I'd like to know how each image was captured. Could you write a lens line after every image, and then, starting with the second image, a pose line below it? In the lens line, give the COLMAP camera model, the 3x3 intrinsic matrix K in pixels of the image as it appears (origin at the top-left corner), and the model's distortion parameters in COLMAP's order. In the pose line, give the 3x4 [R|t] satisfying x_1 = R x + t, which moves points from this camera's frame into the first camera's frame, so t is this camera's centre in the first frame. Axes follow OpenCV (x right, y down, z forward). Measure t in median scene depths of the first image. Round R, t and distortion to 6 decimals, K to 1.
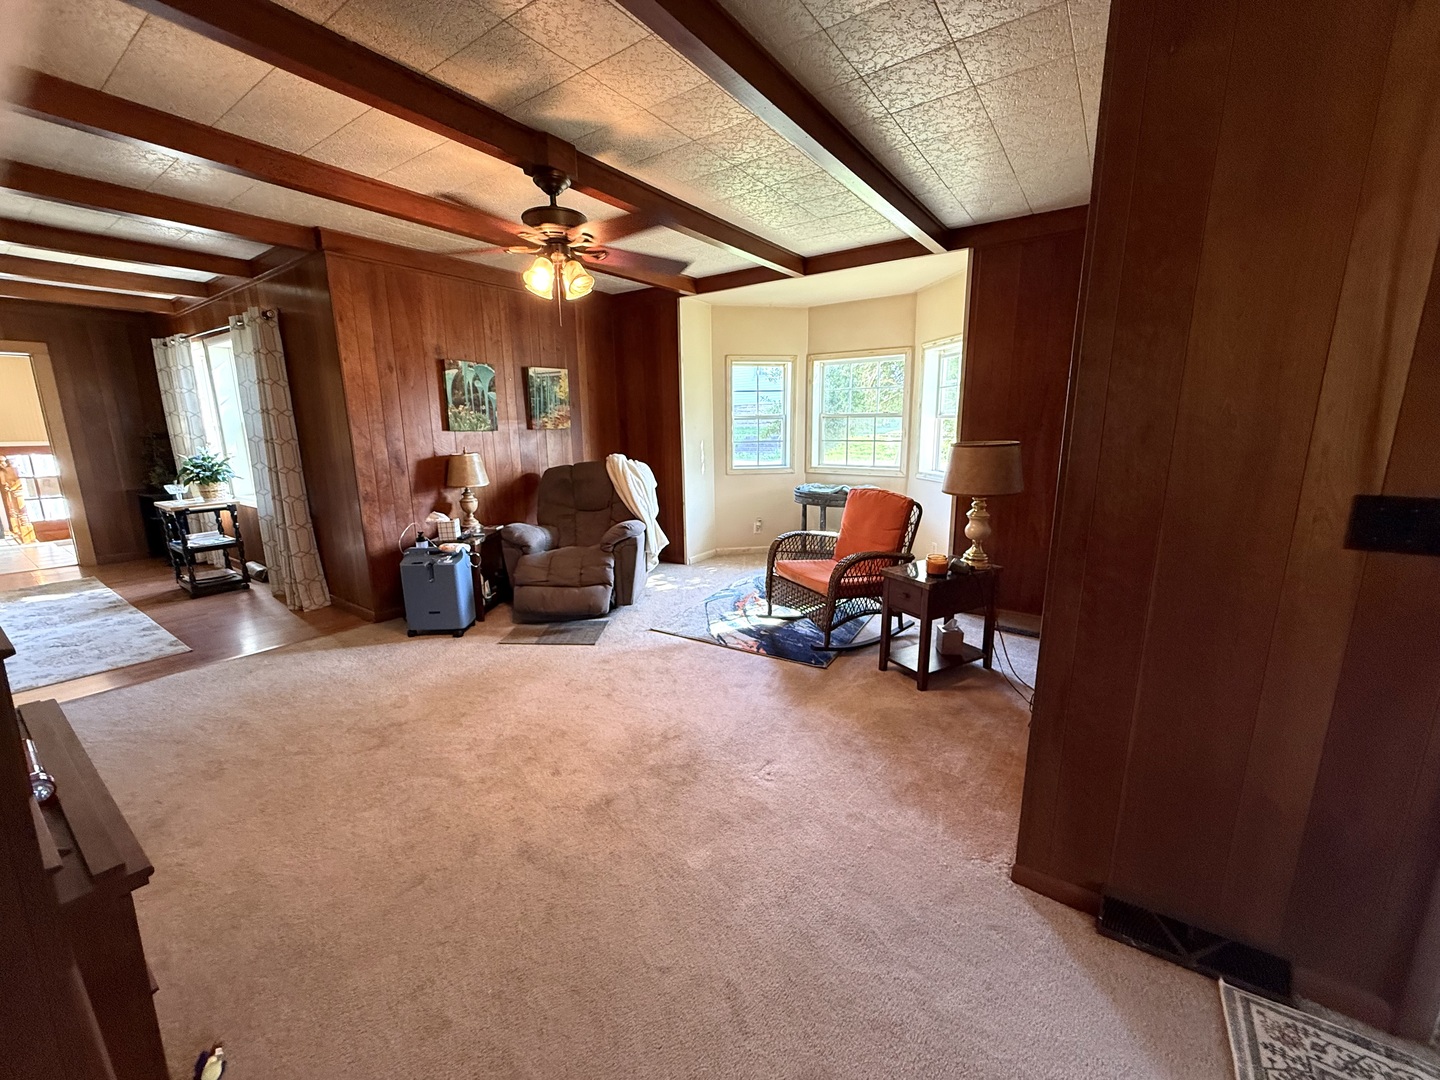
lens RADIAL K [[572.6, 0, 717.4], [0, 572.6, 538.0], [0, 0, 1]] dist [-0.000735, 0.000079]
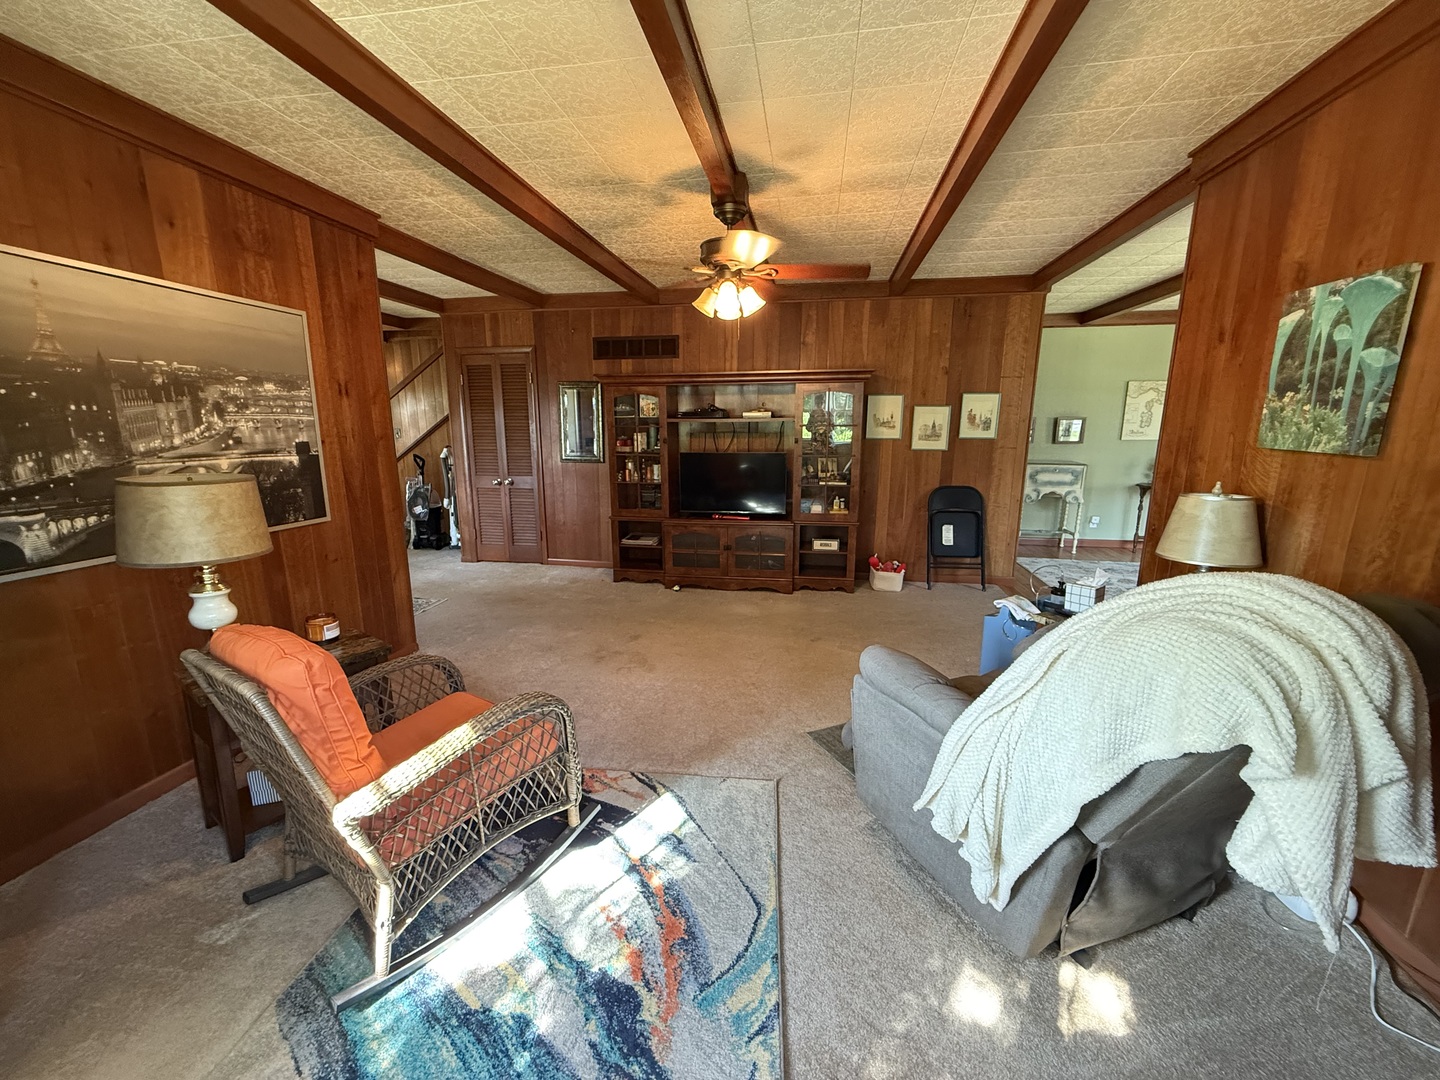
lens RADIAL K [[572.6, 0, 714.3], [0, 572.6, 537.5], [0, 0, 1]] dist [-0.000735, 0.000079]
pose [[-0.904219, 0.095538, -0.416245, 0.148761], [-0.074699, 0.924250, 0.374409, -0.264058], [0.420484, 0.369641, -0.828588, 1.238661]]
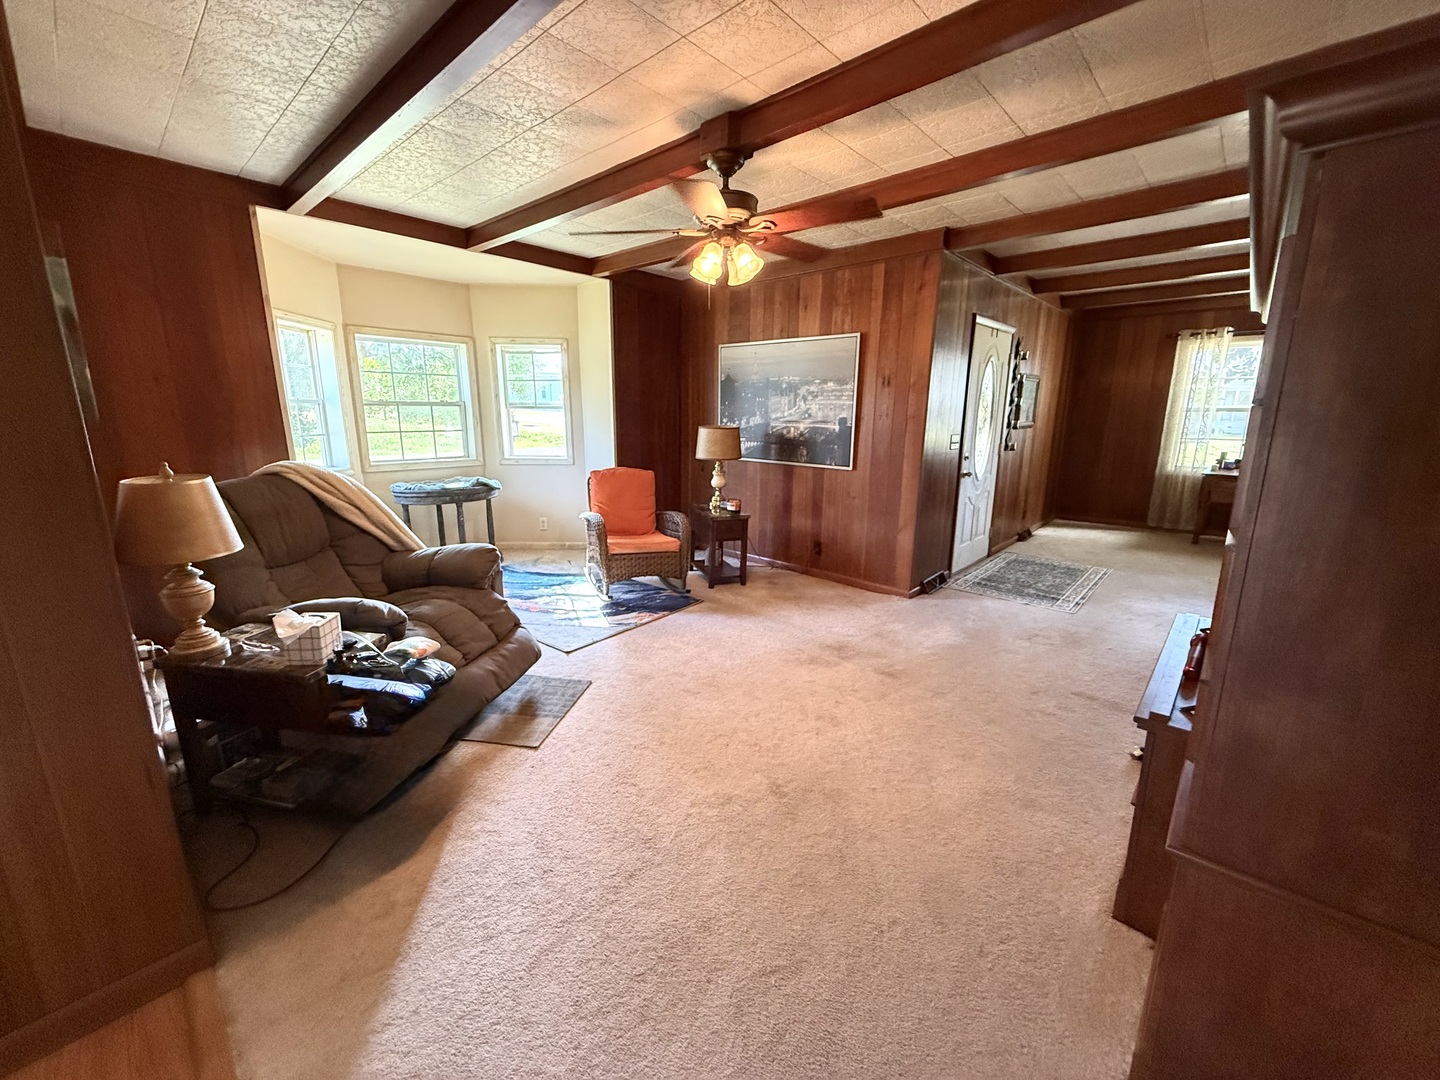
lens RADIAL K [[572.6, 0, 713.2], [0, 572.6, 538.7], [0, 0, 1]] dist [-0.000735, 0.000079]
pose [[0.131198, -0.203619, 0.970220, -0.795385], [0.189576, 0.965771, 0.177050, -0.103180], [-0.973061, 0.160702, 0.165308, 0.560673]]
